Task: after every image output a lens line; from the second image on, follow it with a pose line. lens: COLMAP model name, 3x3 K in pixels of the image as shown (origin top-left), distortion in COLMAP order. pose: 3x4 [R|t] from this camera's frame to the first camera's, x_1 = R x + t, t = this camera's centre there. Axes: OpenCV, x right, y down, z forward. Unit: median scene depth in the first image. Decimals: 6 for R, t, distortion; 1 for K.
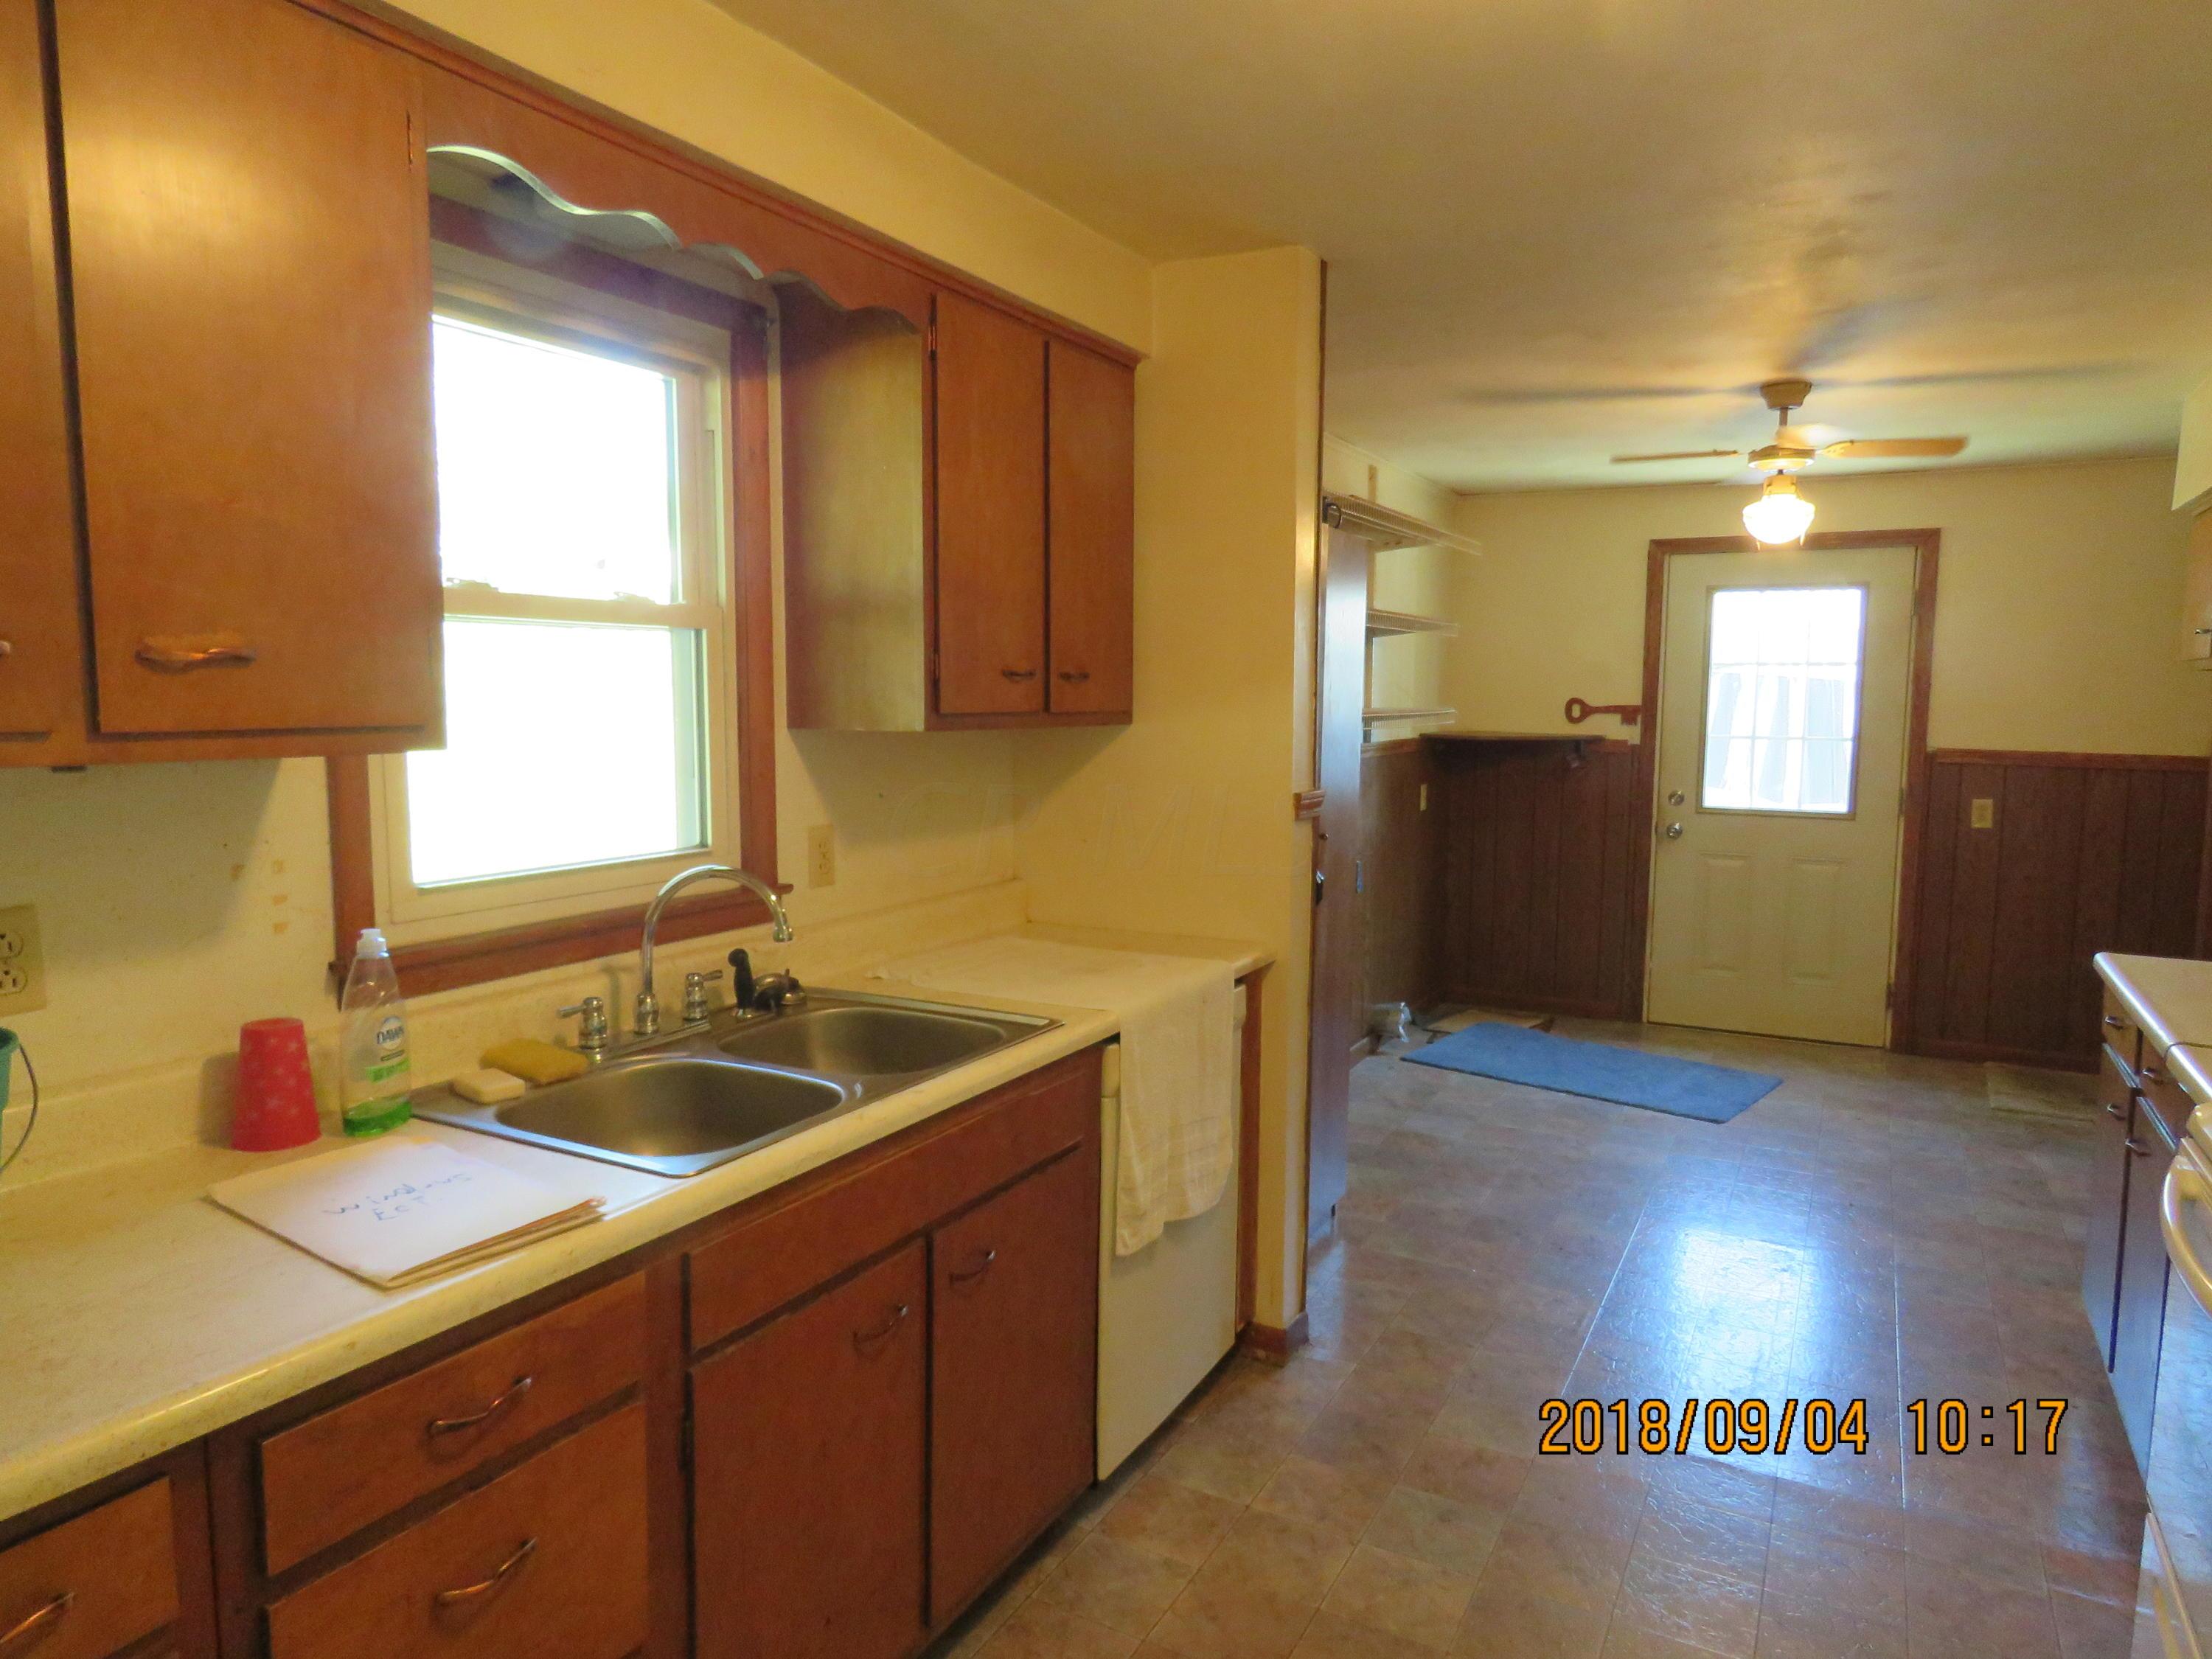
lens RADIAL K [[1410.3, 0, 1107.4], [0, 1410.3, 827.8], [0, 0, 1]] dist [0.011649, -0.004971]
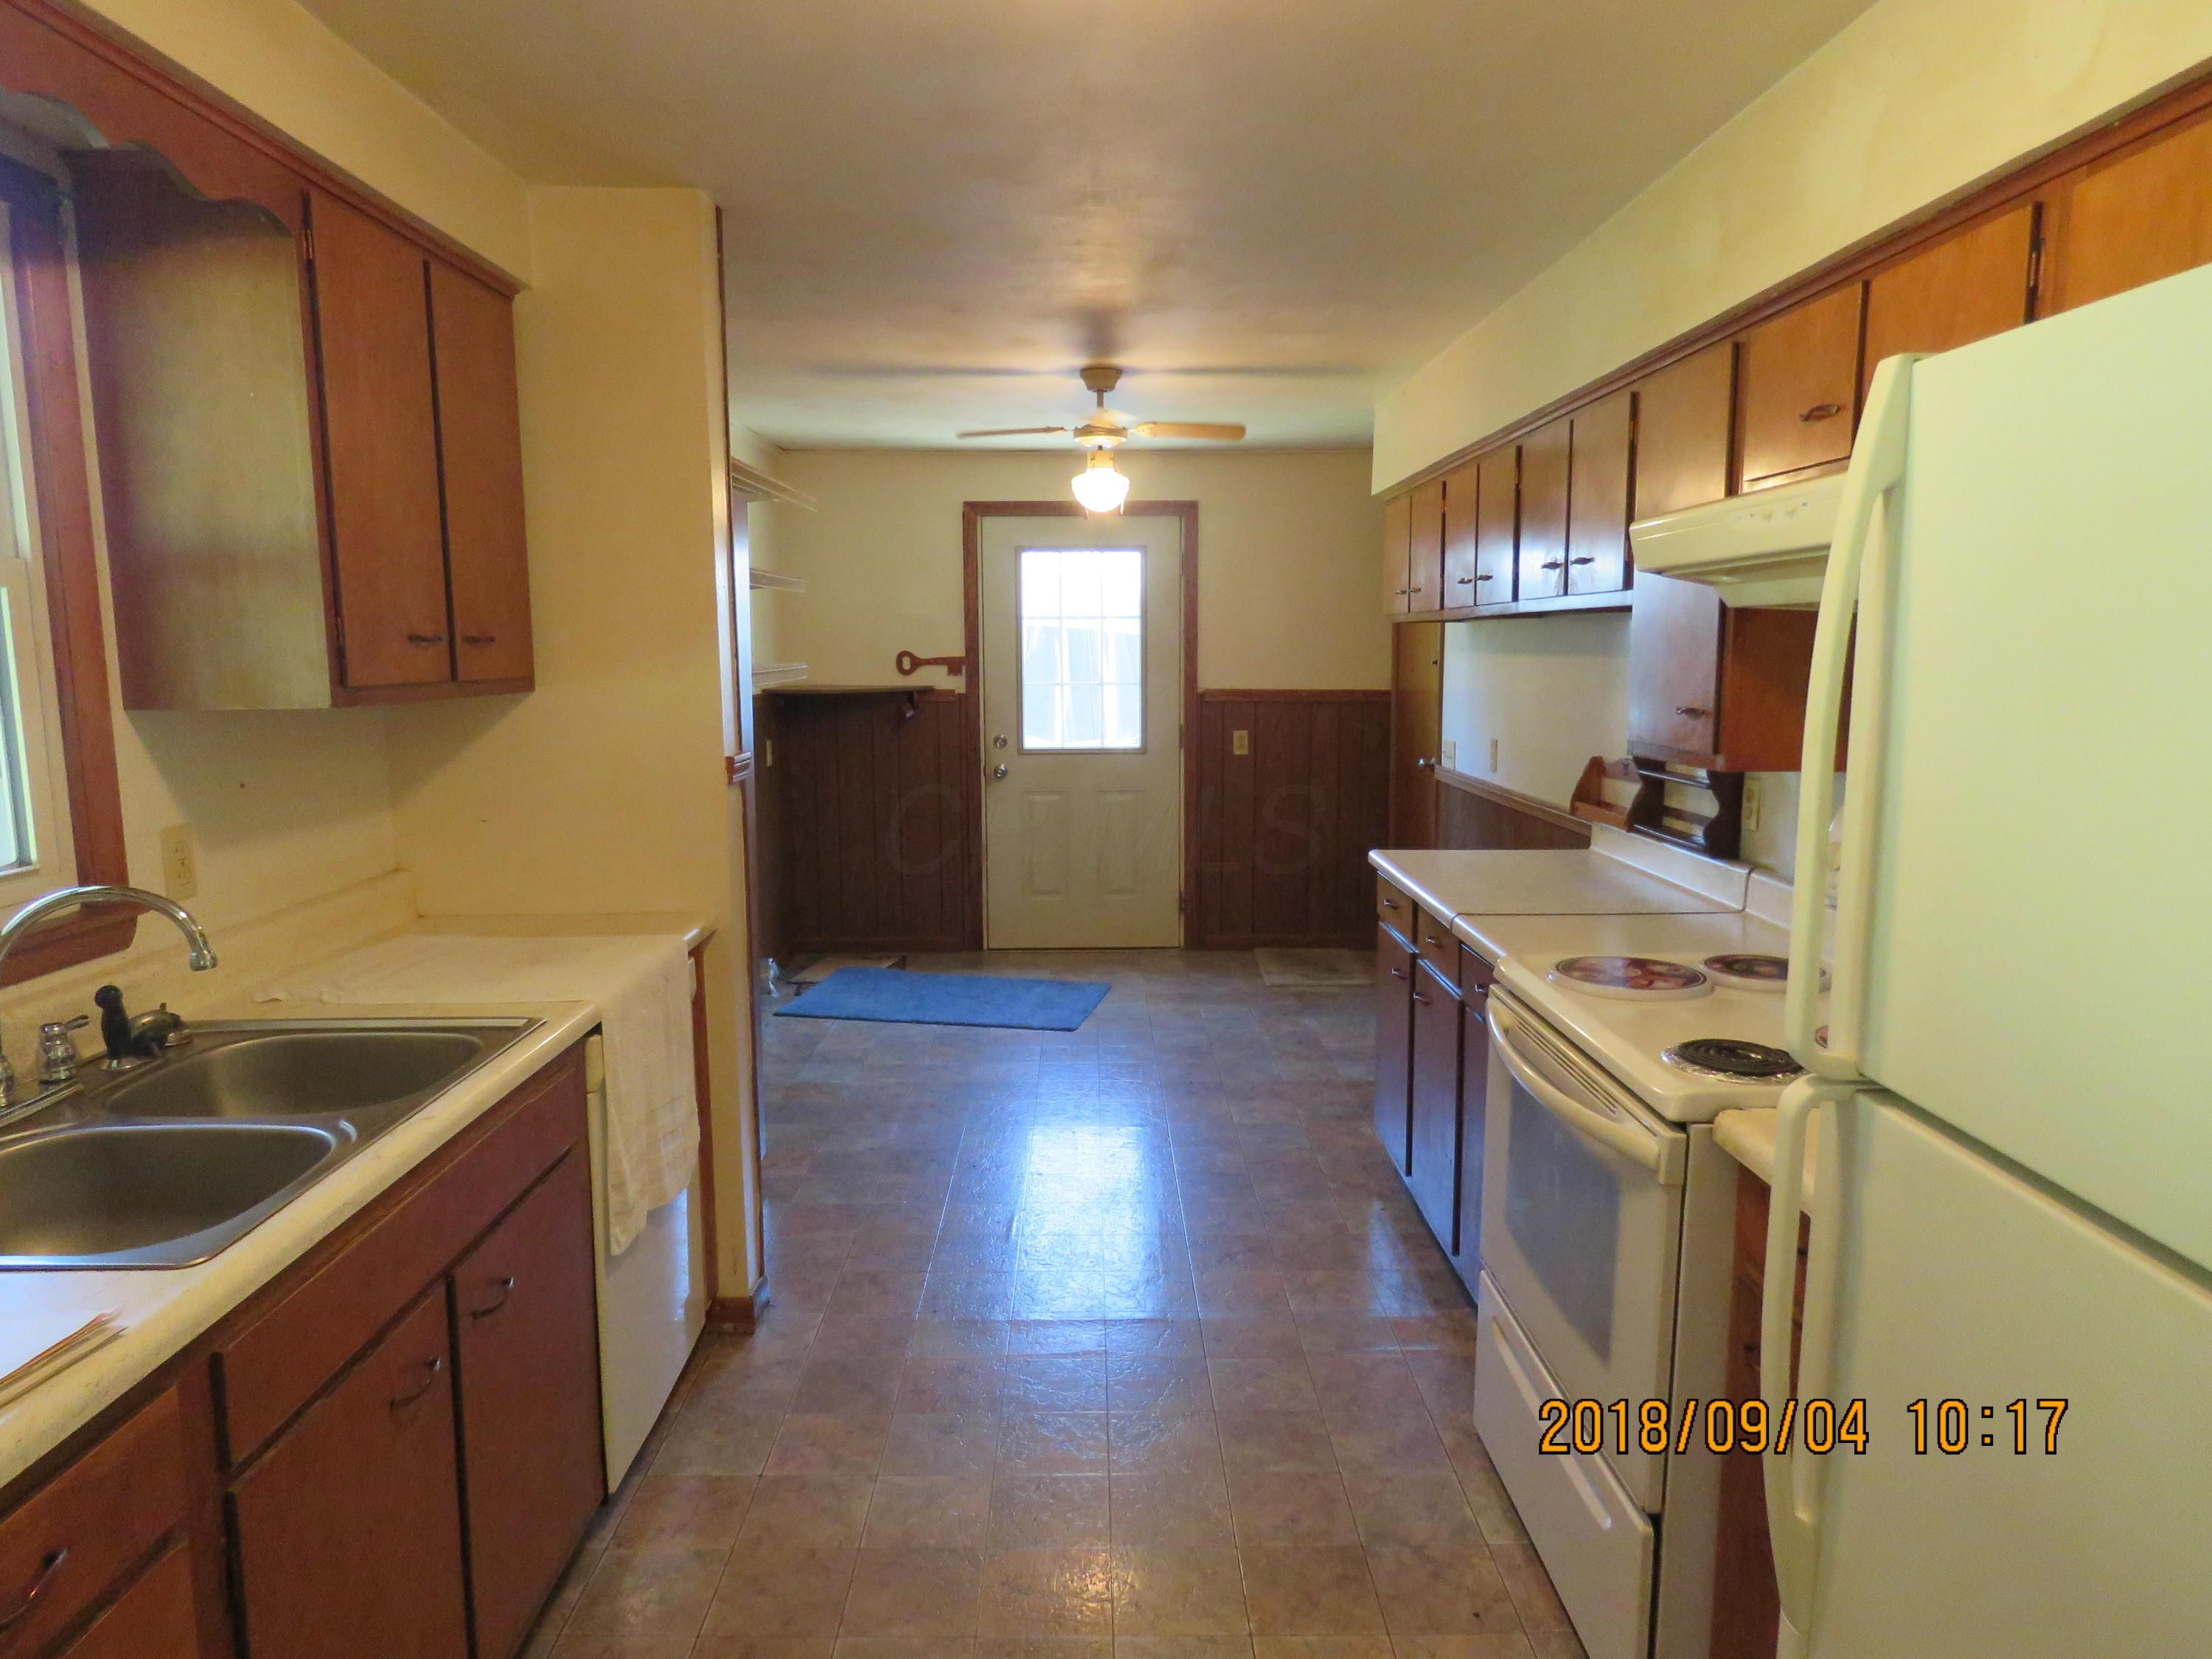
lens RADIAL K [[1410.3, 0, 1097.7], [0, 1410.3, 830.3], [0, 0, 1]] dist [0.011649, -0.004971]
pose [[0.878554, -0.076884, 0.471414, -0.112065], [0.060179, 0.996913, 0.050436, -0.008046], [-0.473837, -0.015942, 0.880468, 0.015658]]
